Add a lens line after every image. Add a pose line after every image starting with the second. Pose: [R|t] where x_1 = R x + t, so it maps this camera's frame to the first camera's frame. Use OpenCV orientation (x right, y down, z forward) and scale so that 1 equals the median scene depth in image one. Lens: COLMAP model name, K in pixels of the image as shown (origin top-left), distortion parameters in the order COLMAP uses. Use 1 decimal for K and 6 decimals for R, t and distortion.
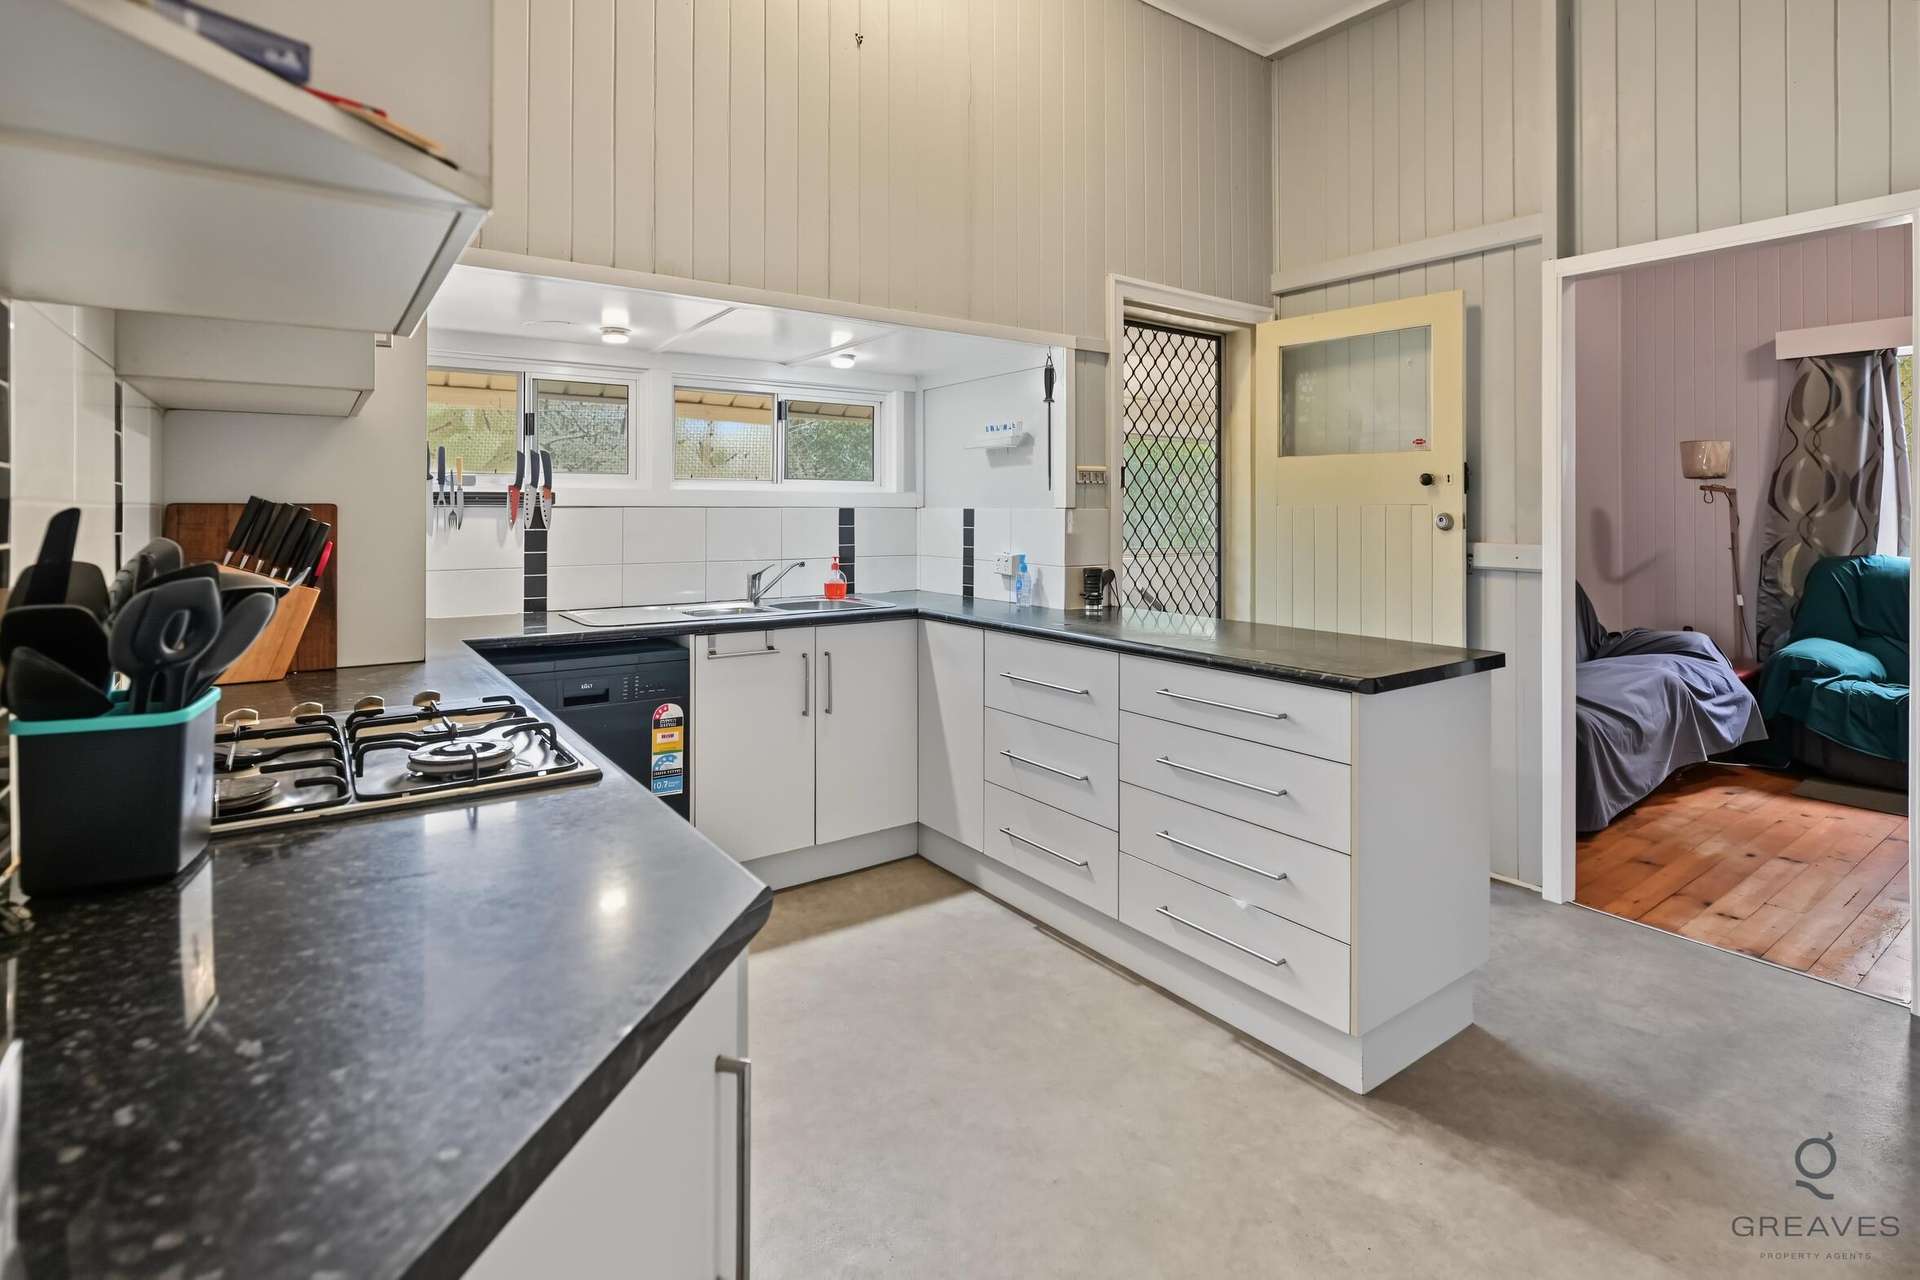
lens RADIAL K [[914.5, 0, 957.0], [0, 914.5, 507.8], [0, 0, 1]] dist [-0.000092, -0.001375]
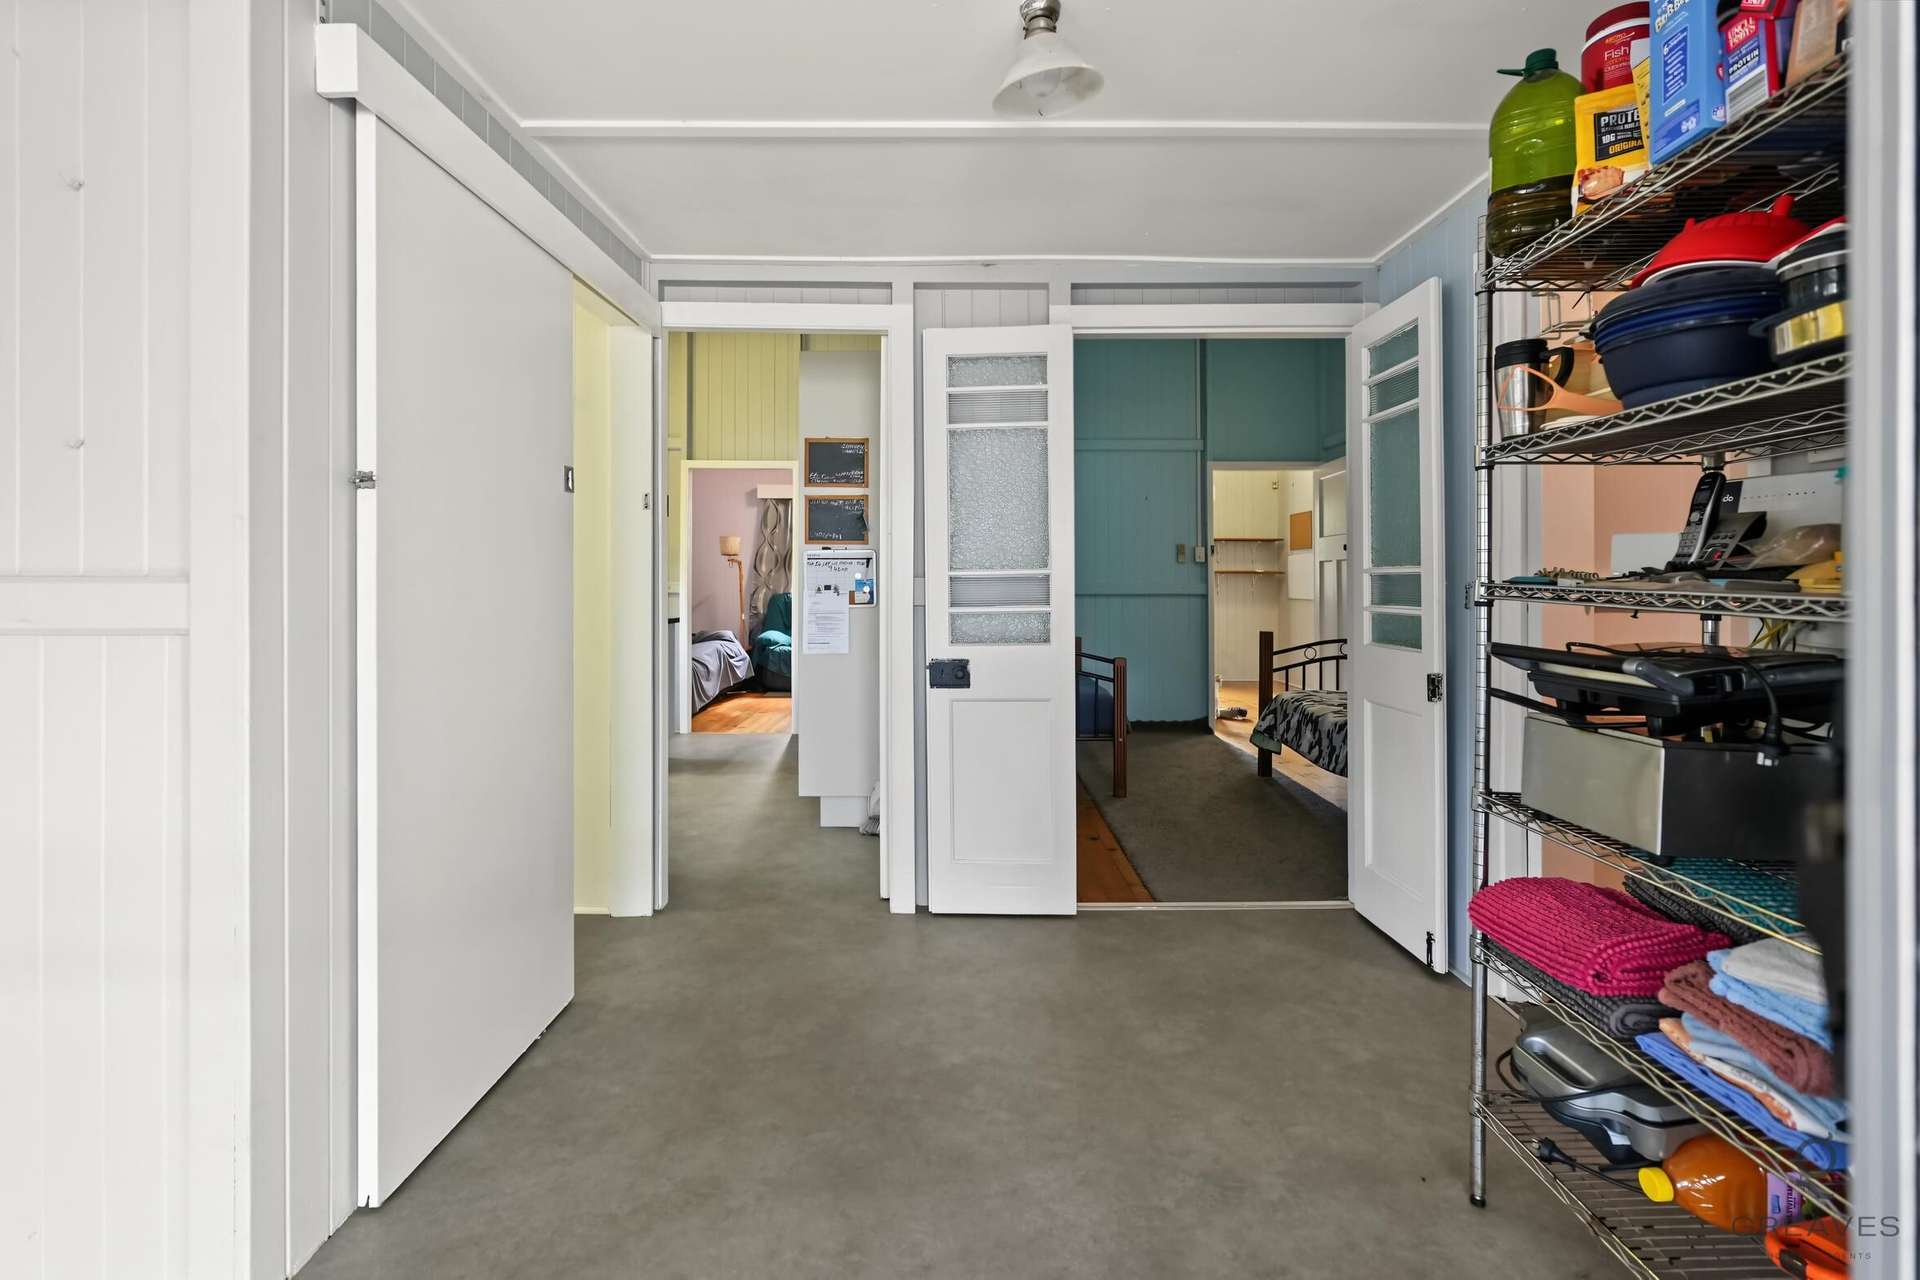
lens RADIAL K [[914.5, 0, 983.4], [0, 914.5, 581.2], [0, 0, 1]] dist [-0.000092, -0.001375]
pose [[0.559367, 0.001305, 0.828919, -0.550543], [-0.003793, 0.999992, 0.000984, 0.020830], [-0.828911, -0.003694, 0.559368, -0.602493]]
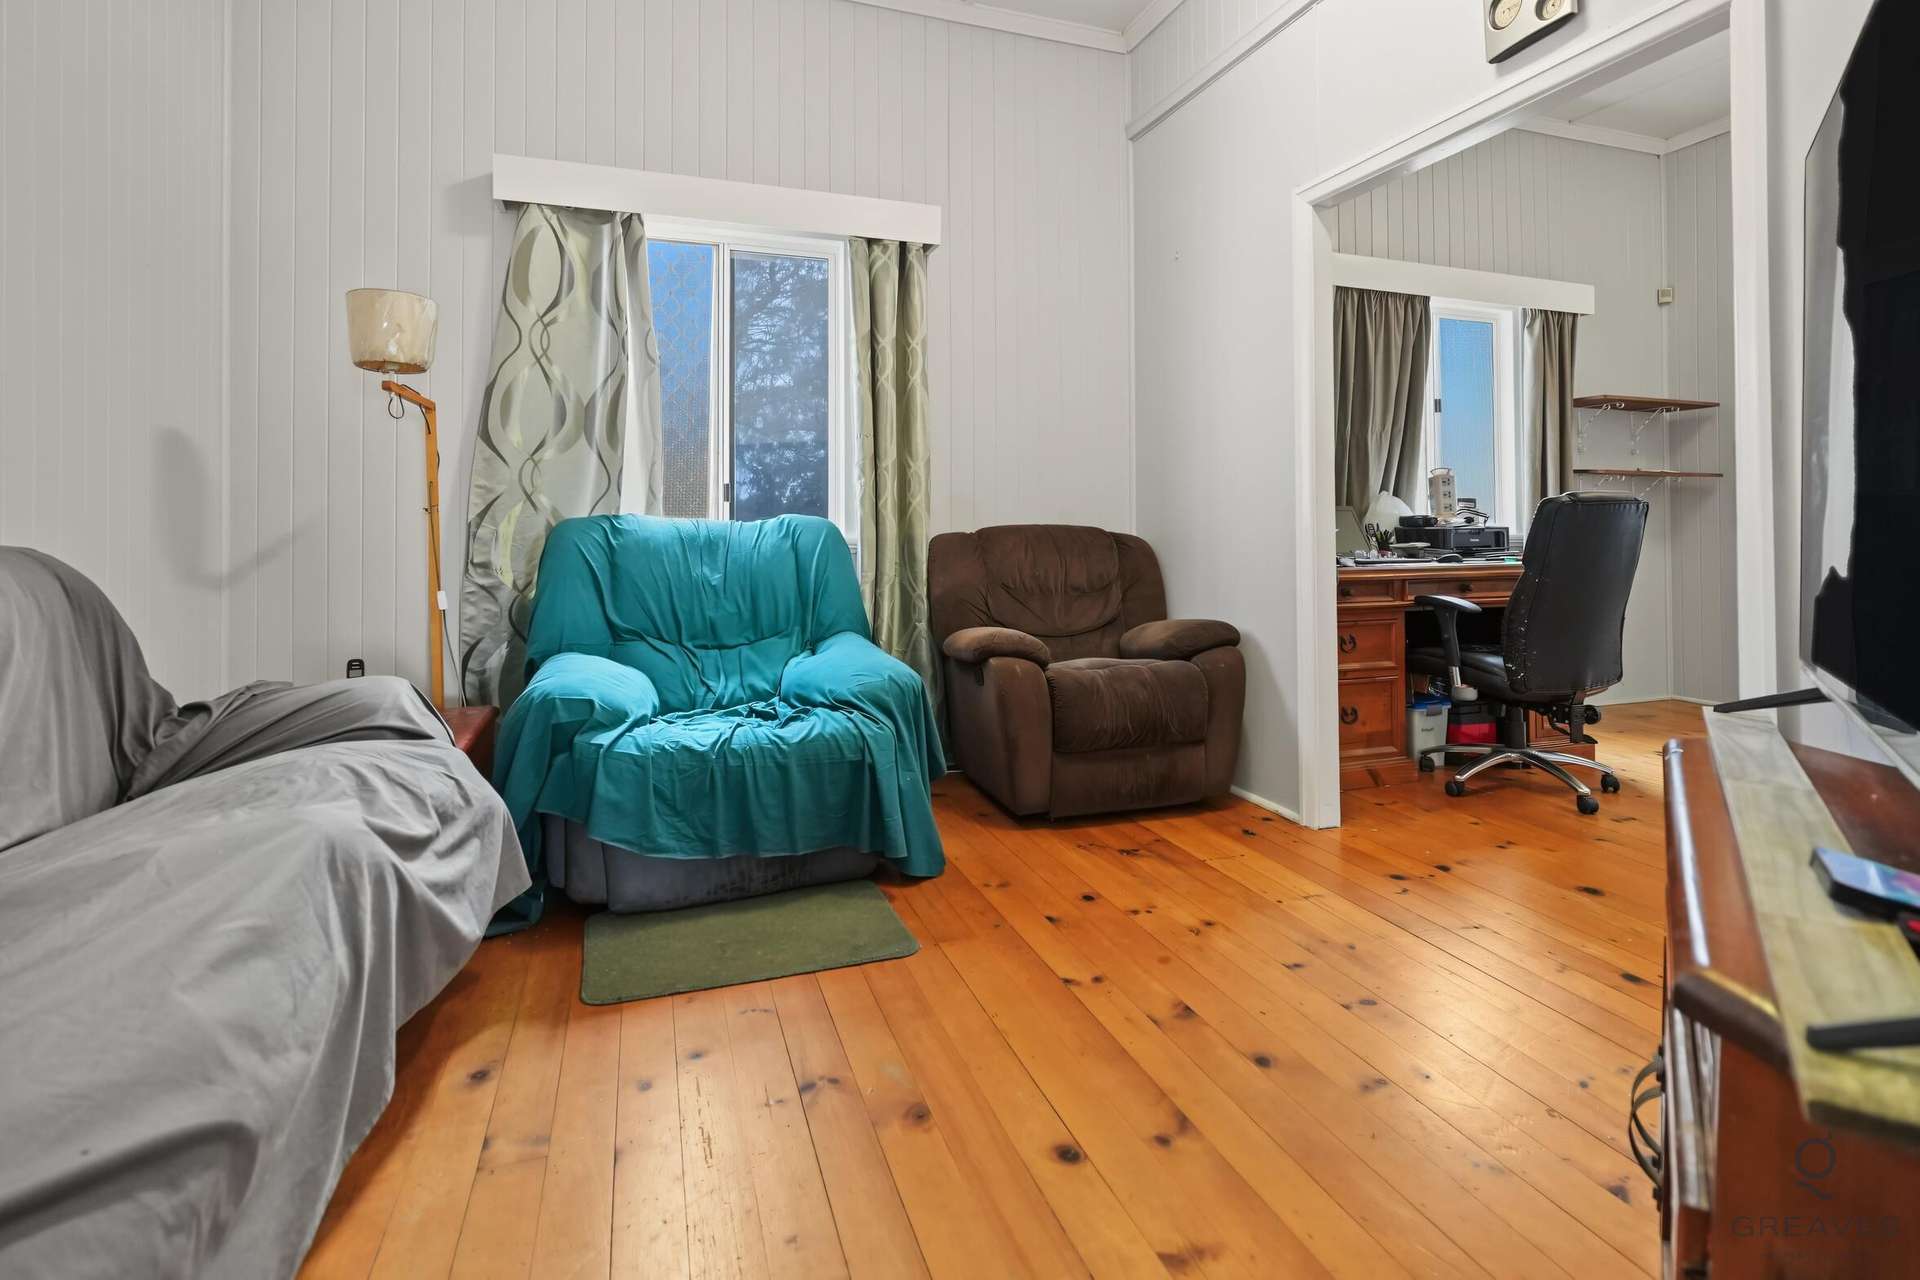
lens RADIAL K [[914.5, 0, 953.1], [0, 914.5, 523.6], [0, 0, 1]] dist [-0.000092, -0.001375]
pose [[0.287538, 0.003698, 0.957762, 0.440897], [-0.002979, 0.999991, -0.002967, 0.059361], [-0.957764, -0.002000, 0.287547, 0.580241]]
